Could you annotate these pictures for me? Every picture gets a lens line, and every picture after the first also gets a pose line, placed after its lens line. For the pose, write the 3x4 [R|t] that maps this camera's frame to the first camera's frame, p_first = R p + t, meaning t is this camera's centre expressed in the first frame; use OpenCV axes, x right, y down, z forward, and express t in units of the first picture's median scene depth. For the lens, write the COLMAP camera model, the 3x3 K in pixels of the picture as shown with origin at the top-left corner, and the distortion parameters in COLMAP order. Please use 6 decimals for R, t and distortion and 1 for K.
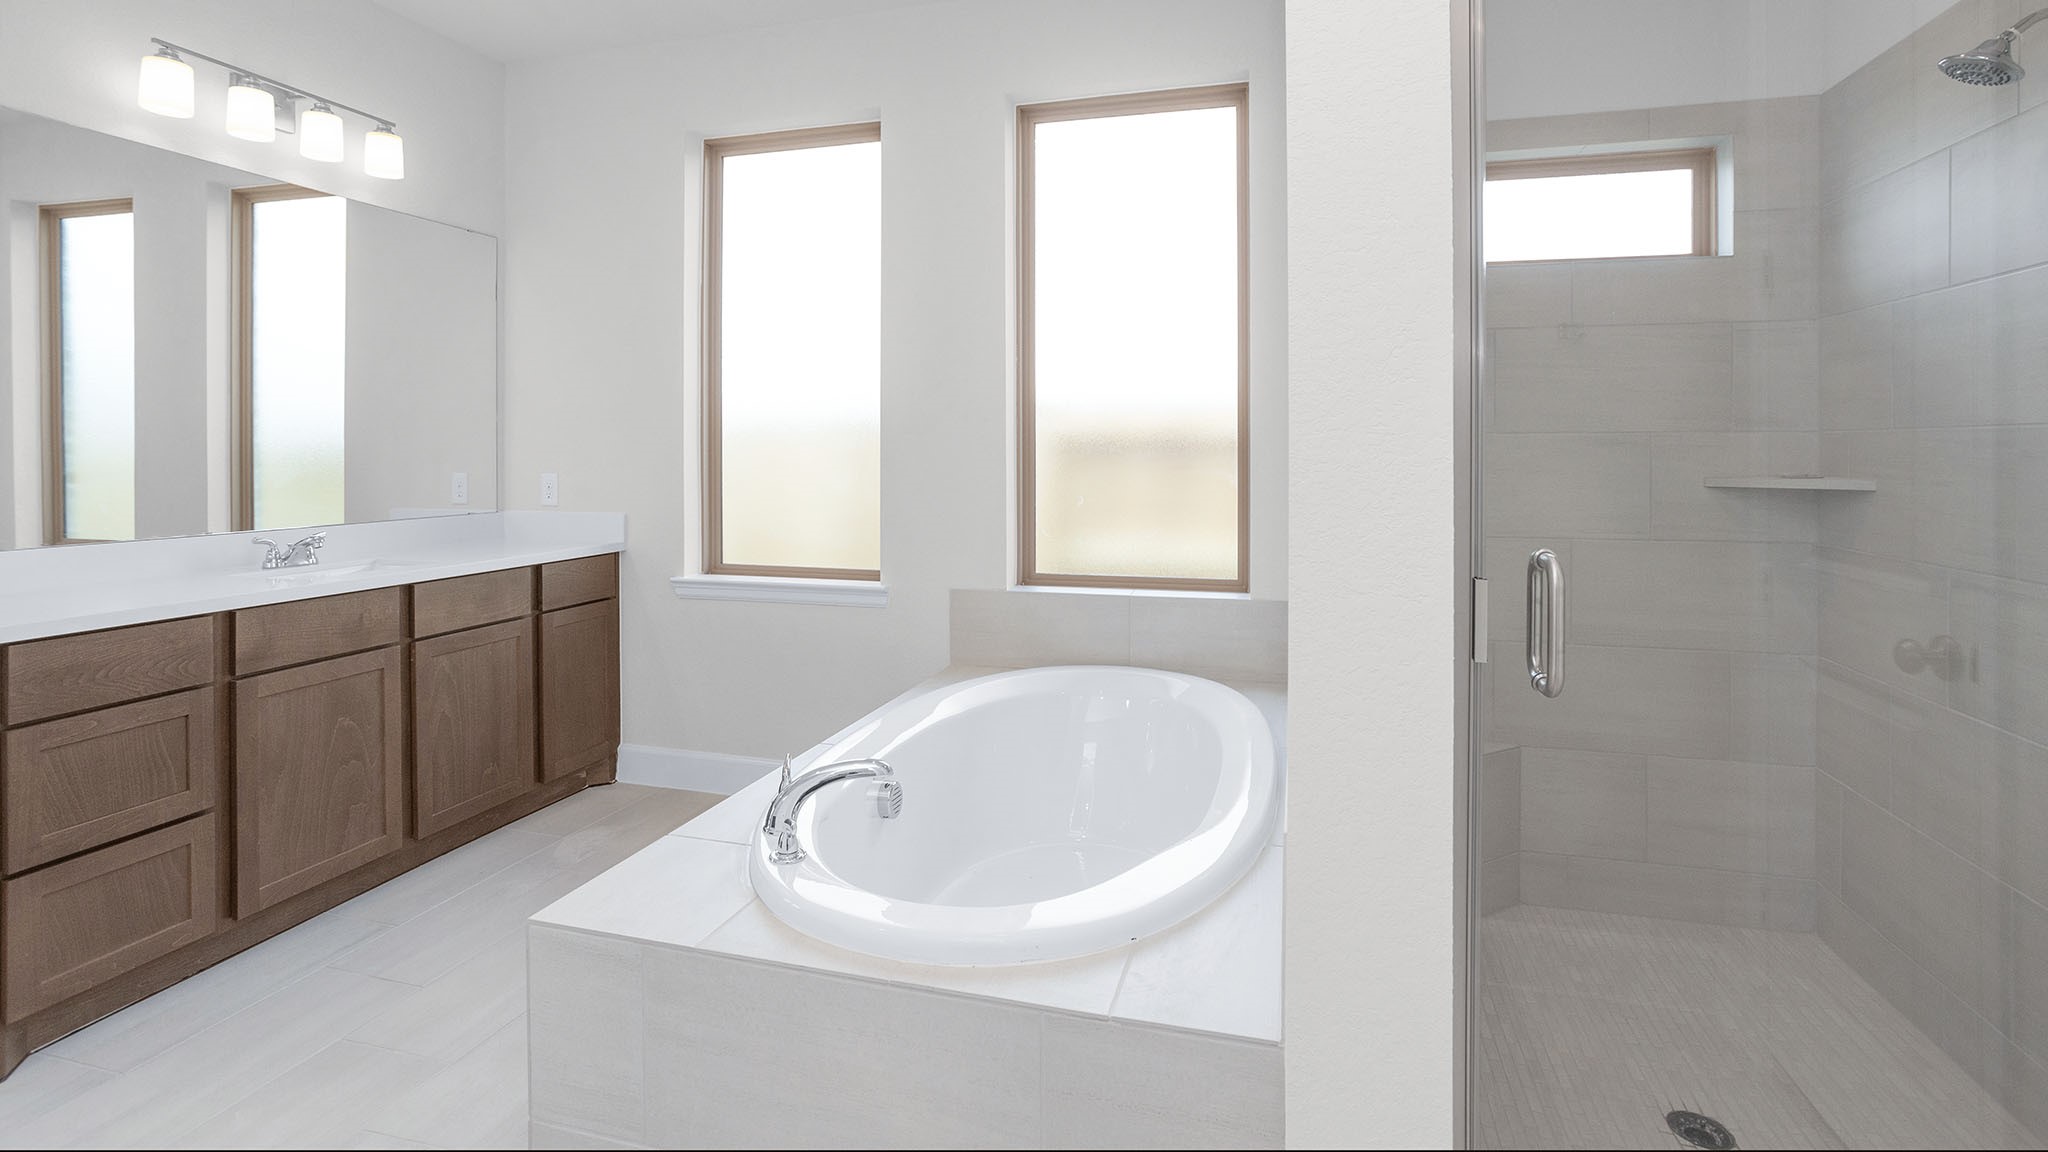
lens RADIAL K [[1000.0, 0, 1028.4], [0, 1000.0, 469.5], [0, 0, 1]] dist [-0.037948, 0.040691]
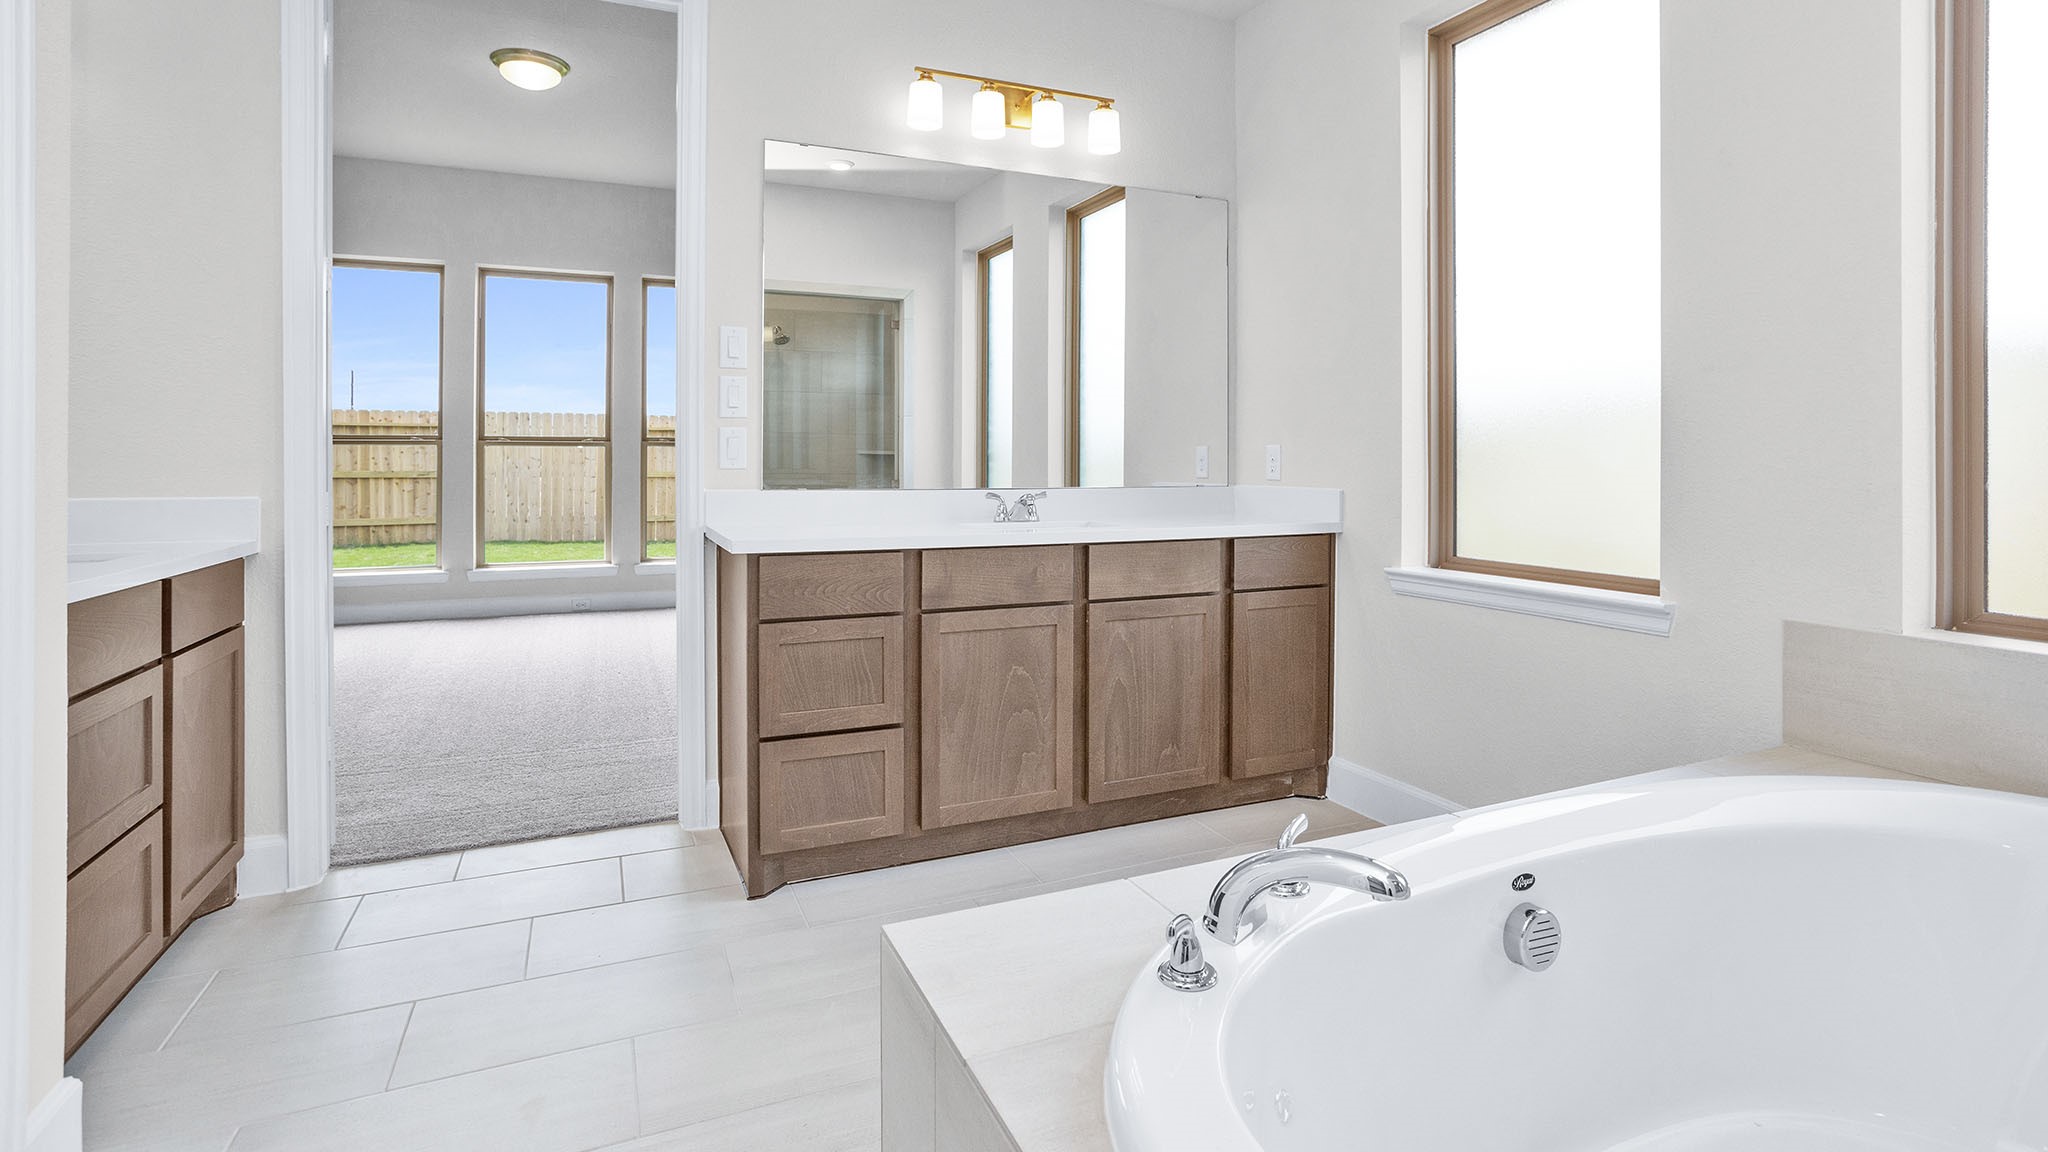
lens RADIAL K [[1000.0, 0, 1028.4], [0, 1000.0, 469.5], [0, 0, 1]] dist [-0.037948, 0.040691]
pose [[0.644848, 0.007378, -0.764275, 0.098652], [-0.016220, 0.999860, -0.004034, 0.043015], [0.764139, 0.014997, 0.644878, 0.292653]]
